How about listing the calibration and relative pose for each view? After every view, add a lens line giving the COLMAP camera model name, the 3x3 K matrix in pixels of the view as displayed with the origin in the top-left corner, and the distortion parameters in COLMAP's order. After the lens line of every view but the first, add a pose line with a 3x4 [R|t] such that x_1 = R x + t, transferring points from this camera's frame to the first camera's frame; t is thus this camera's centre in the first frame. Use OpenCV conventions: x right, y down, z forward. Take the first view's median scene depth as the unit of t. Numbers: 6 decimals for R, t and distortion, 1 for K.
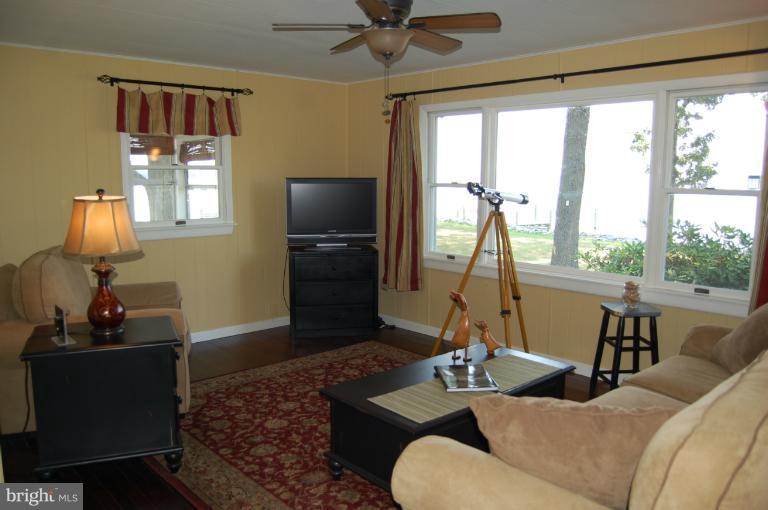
lens RADIAL K [[599.4, 0, 384.0], [0, 599.4, 252.2], [0, 0, 1]] dist [-0.086834, 0.029500]
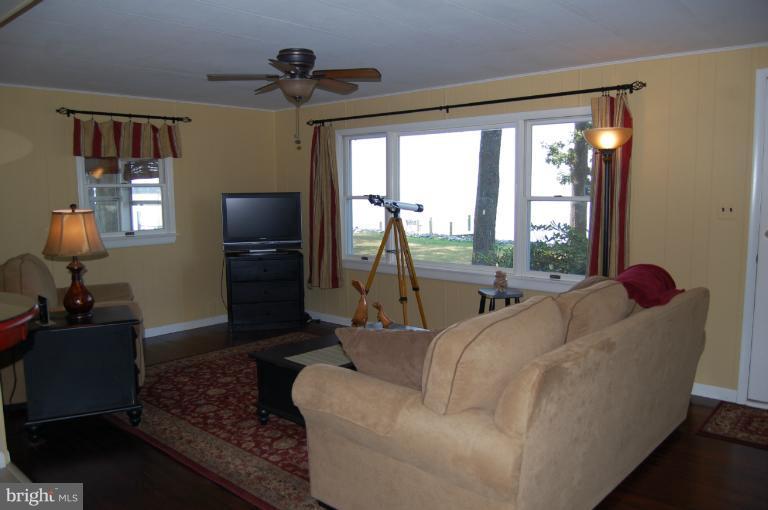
lens RADIAL K [[599.4, 0, 382.7], [0, 599.4, 254.0], [0, 0, 1]] dist [-0.086834, 0.029500]
pose [[0.995207, -0.022684, 0.095125, 0.045389], [0.024508, 0.999537, -0.018050, 0.028404], [-0.094671, 0.020295, 0.995302, -0.232648]]
